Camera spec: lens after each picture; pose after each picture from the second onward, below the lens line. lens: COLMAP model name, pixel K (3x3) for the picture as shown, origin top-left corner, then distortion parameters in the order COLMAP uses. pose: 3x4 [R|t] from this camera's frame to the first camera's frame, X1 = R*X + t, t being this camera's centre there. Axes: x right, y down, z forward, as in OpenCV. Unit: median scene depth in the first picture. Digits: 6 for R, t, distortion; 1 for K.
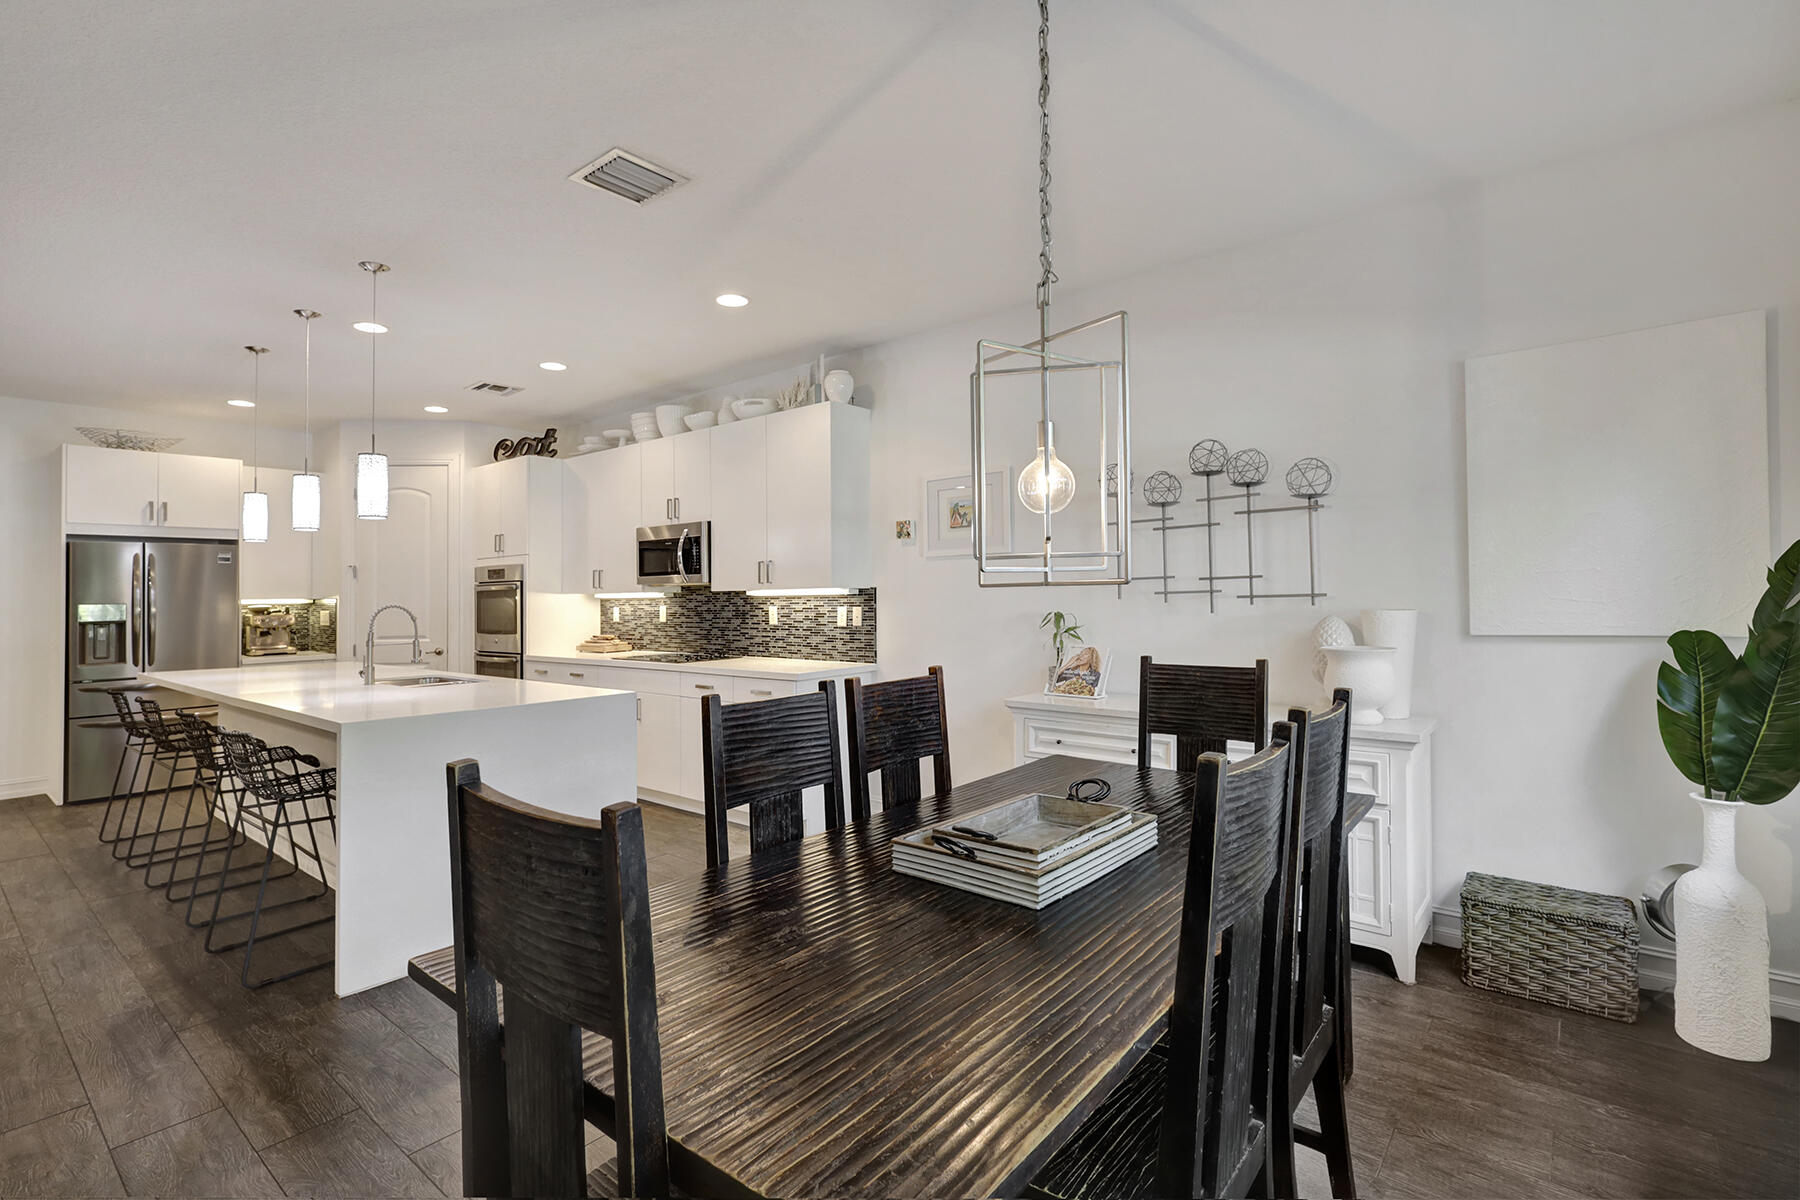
lens RADIAL K [[831.5, 0, 887.3], [0, 831.5, 579.7], [0, 0, 1]] dist [0.003171, 0.000474]
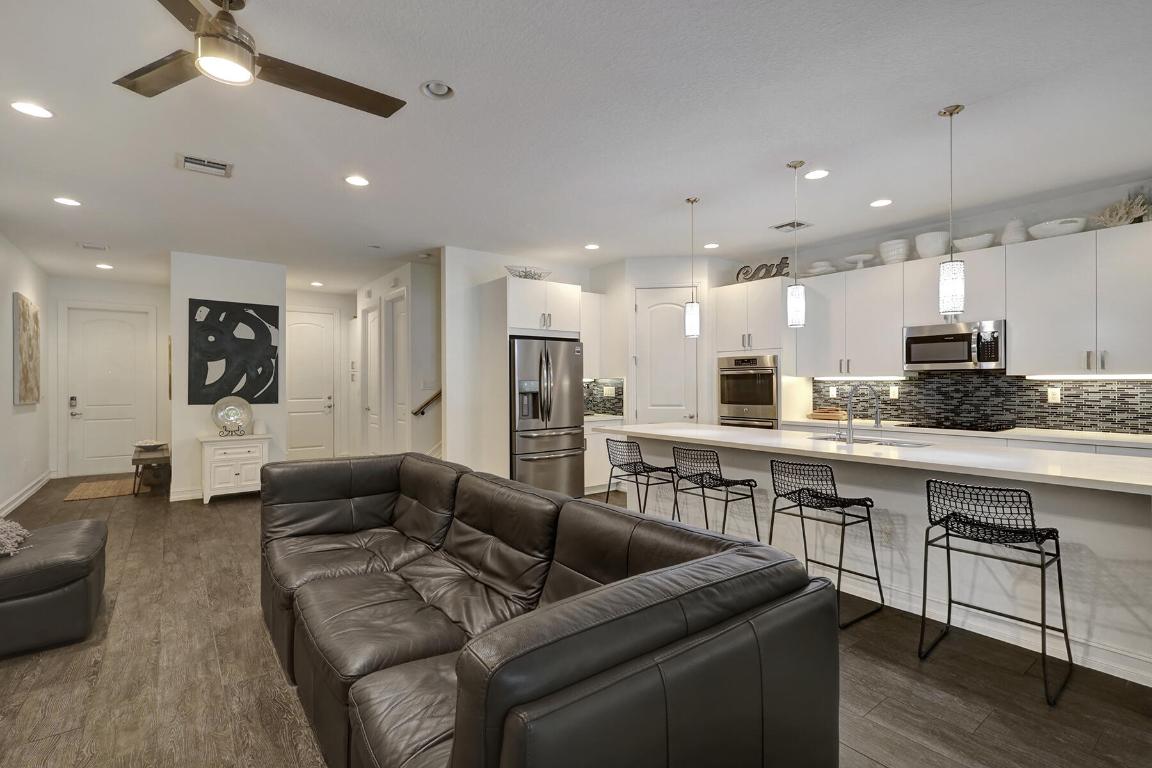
lens RADIAL K [[535.1, 0, 575.4], [0, 535.1, 381.7], [0, 0, 1]] dist [0.001324, 0.000317]
pose [[0.973786, 0.011110, -0.227196, -0.632404], [-0.006288, 0.999740, 0.021938, 0.009314], [0.227380, -0.019935, 0.973602, 0.058513]]
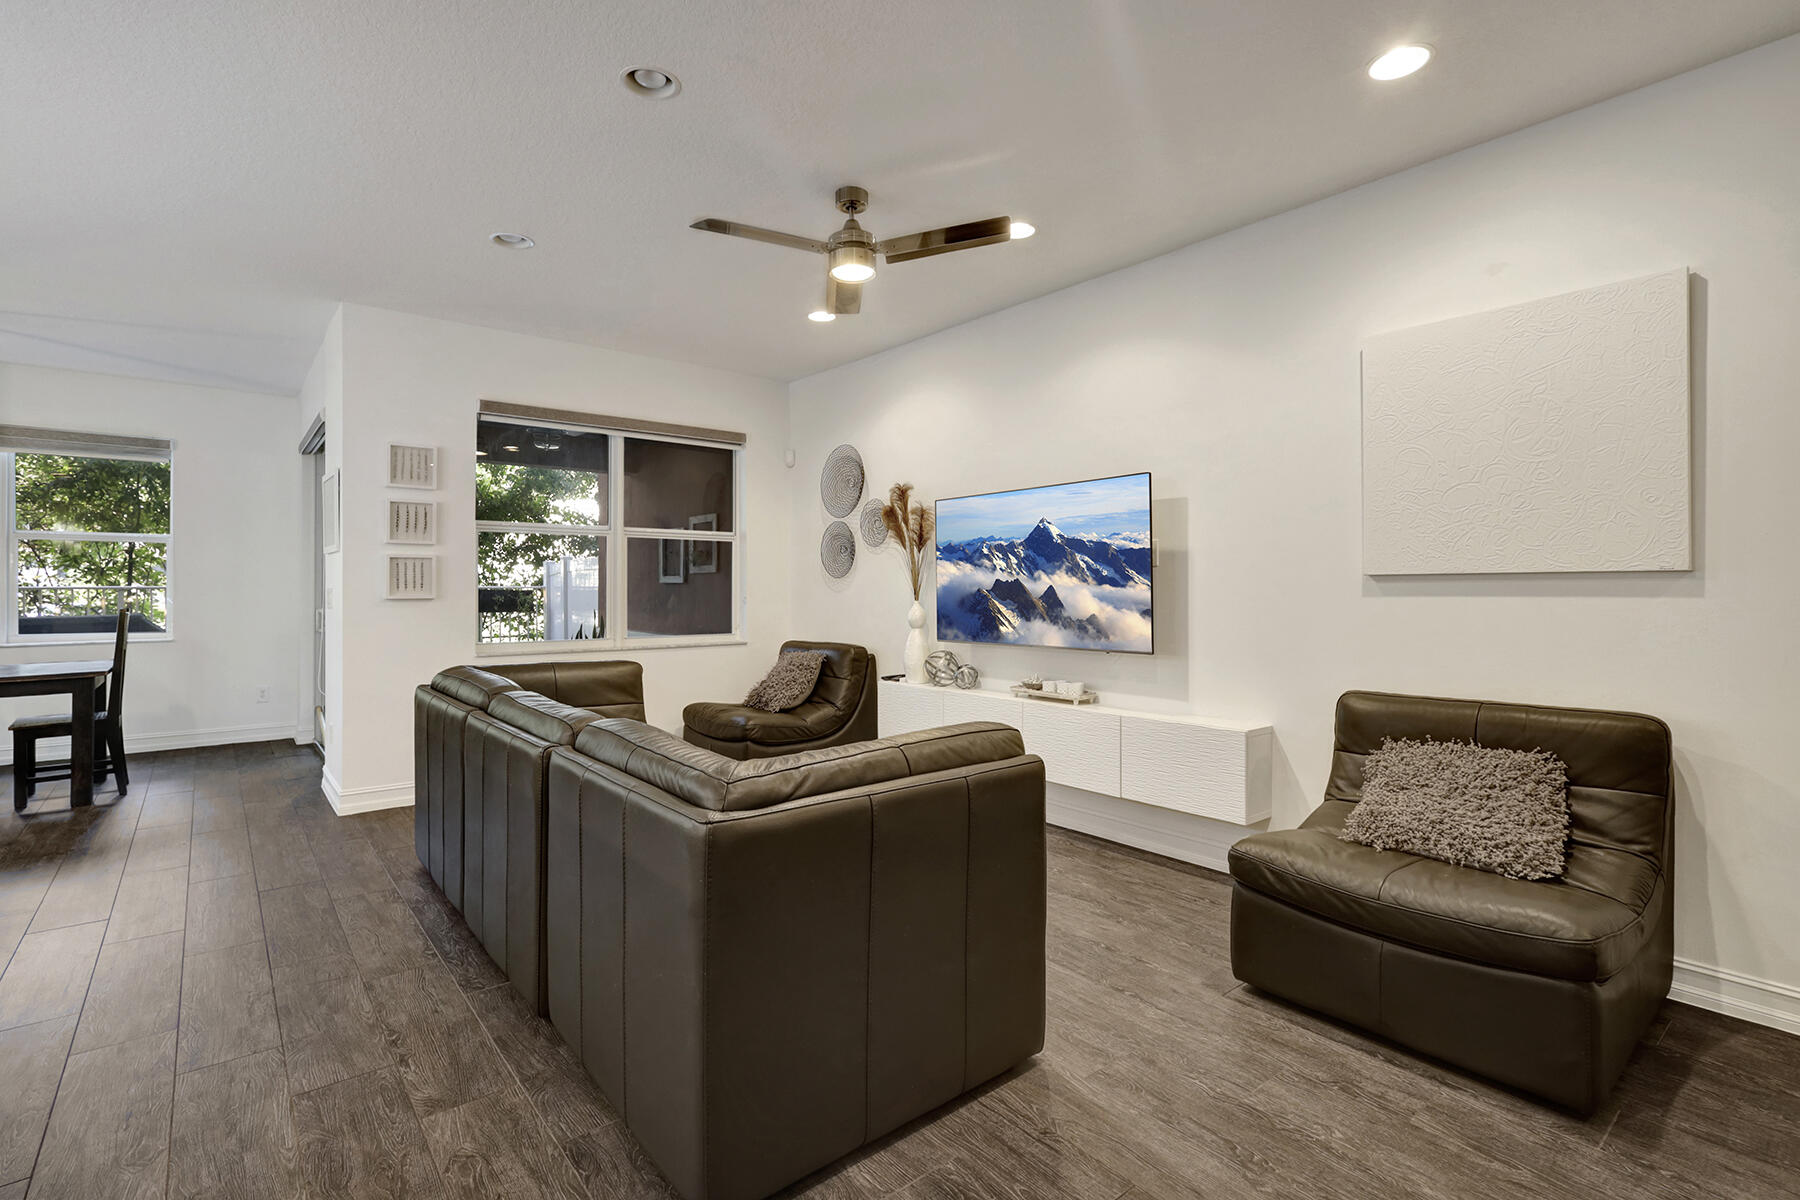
lens RADIAL K [[839.9, 0, 892.8], [0, 839.9, 582.3], [0, 0, 1]] dist [0.000216, 0.000470]
pose [[-0.981066, 0.013502, 0.193201, -1.074710], [0.008562, 0.999615, -0.026384, 0.044695], [-0.193483, -0.024230, -0.980804, 0.916231]]
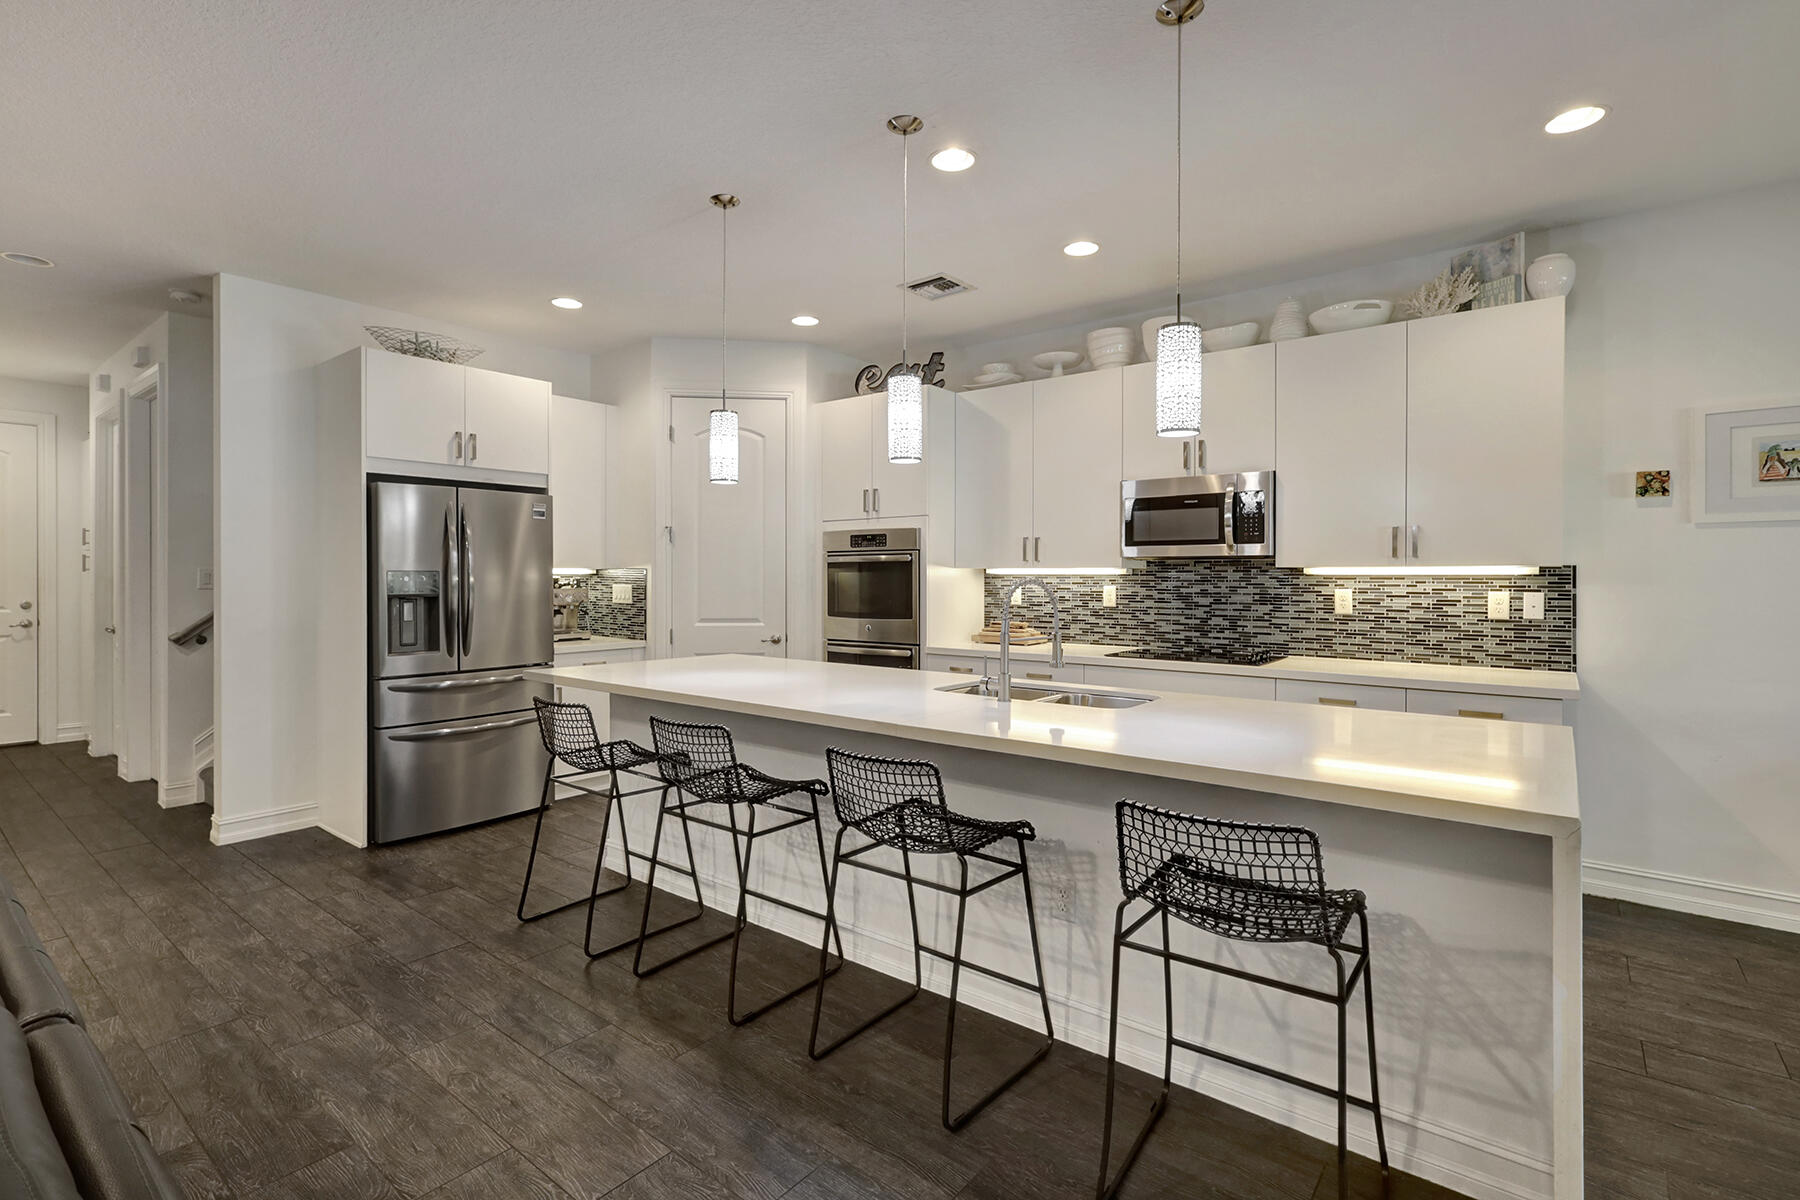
lens RADIAL K [[836.8, 0, 900.7], [0, 836.8, 579.1], [0, 0, 1]] dist [-0.000330, 0.000152]
pose [[0.999541, 0.016539, 0.025374, -0.533855], [-0.017110, 0.999602, 0.022444, 0.012794], [-0.024993, -0.022867, 0.999426, 0.260308]]
